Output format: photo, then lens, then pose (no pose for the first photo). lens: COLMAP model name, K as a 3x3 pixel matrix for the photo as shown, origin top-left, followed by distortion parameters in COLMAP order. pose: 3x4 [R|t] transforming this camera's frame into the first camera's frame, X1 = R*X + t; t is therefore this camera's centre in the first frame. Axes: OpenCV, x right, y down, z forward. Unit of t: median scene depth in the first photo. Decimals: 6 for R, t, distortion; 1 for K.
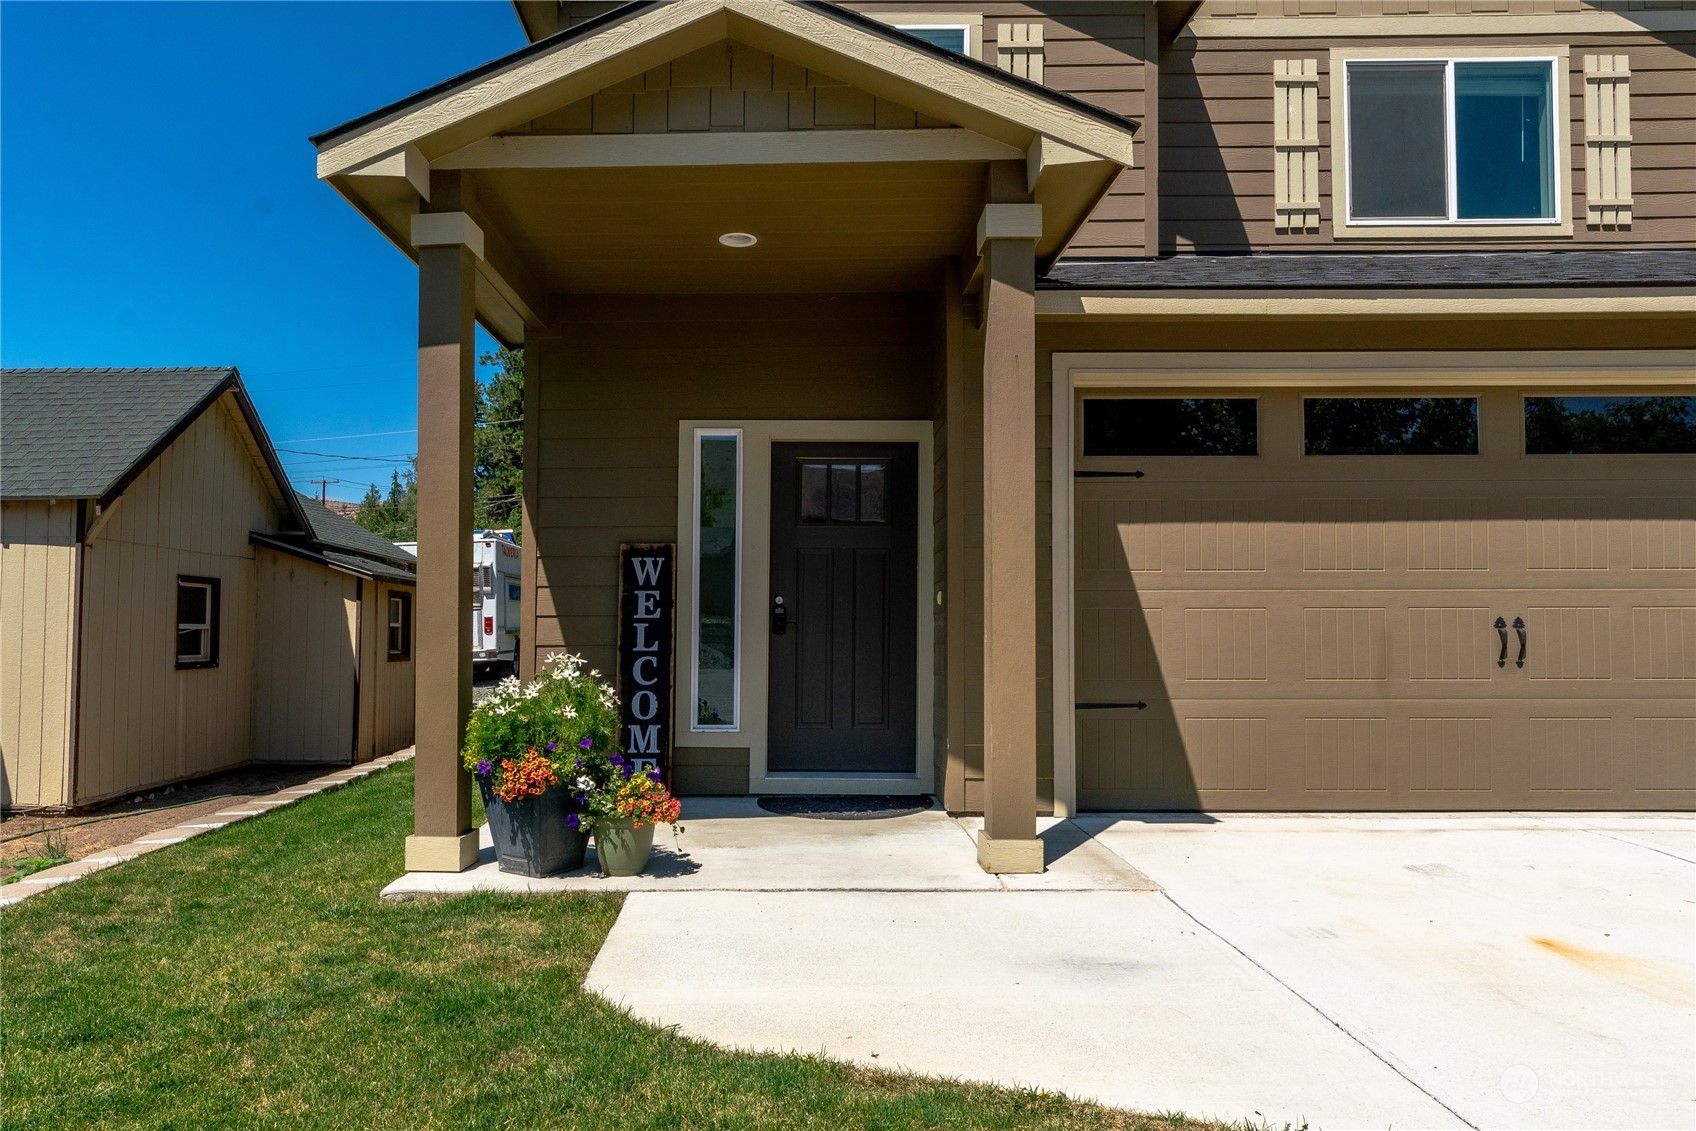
lens RADIAL K [[1070.8, 0, 848.3], [0, 1070.8, 584.7], [0, 0, 1]] dist [0.001788, 0.000745]
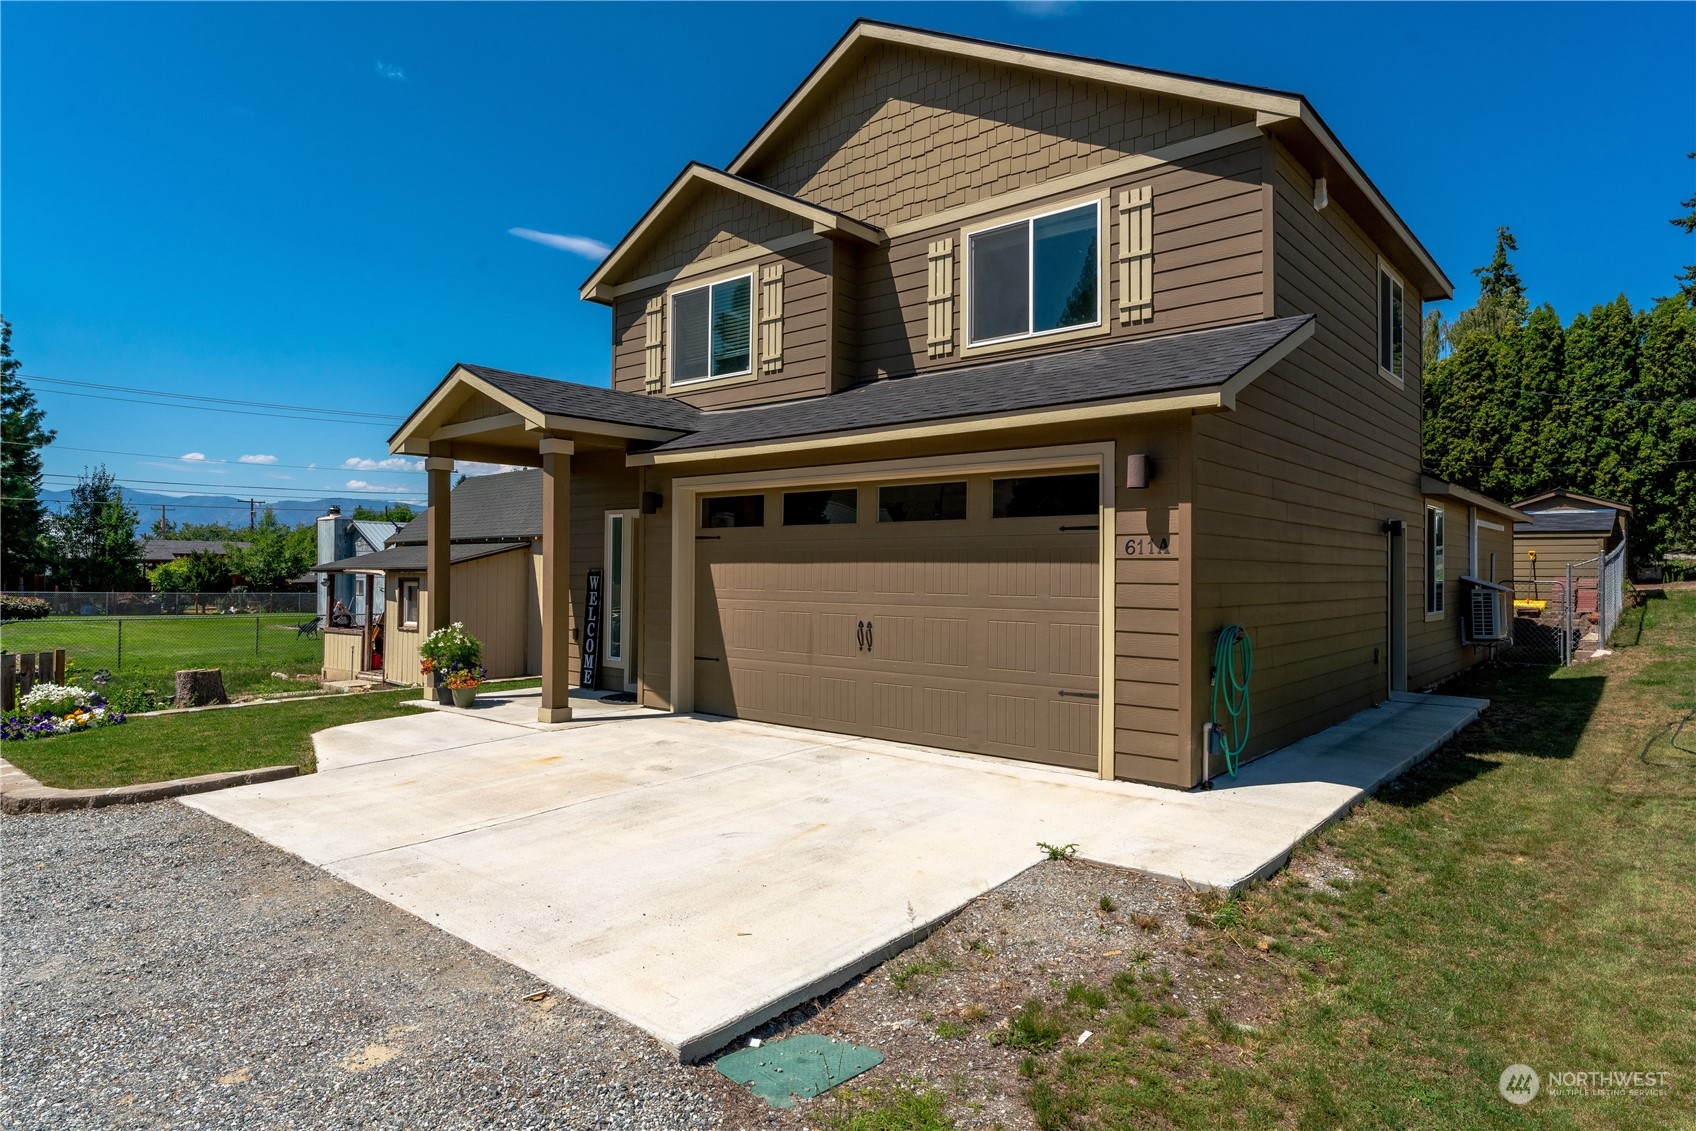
lens RADIAL K [[972.2, 0, 848.0], [0, 972.2, 565.5], [0, 0, 1]] dist [-0.000505, -0.000025]
pose [[0.770622, 0.003553, -0.637283, 1.188857], [0.009783, 0.999801, 0.017403, -0.062637], [0.637218, -0.019646, 0.770434, -0.135229]]
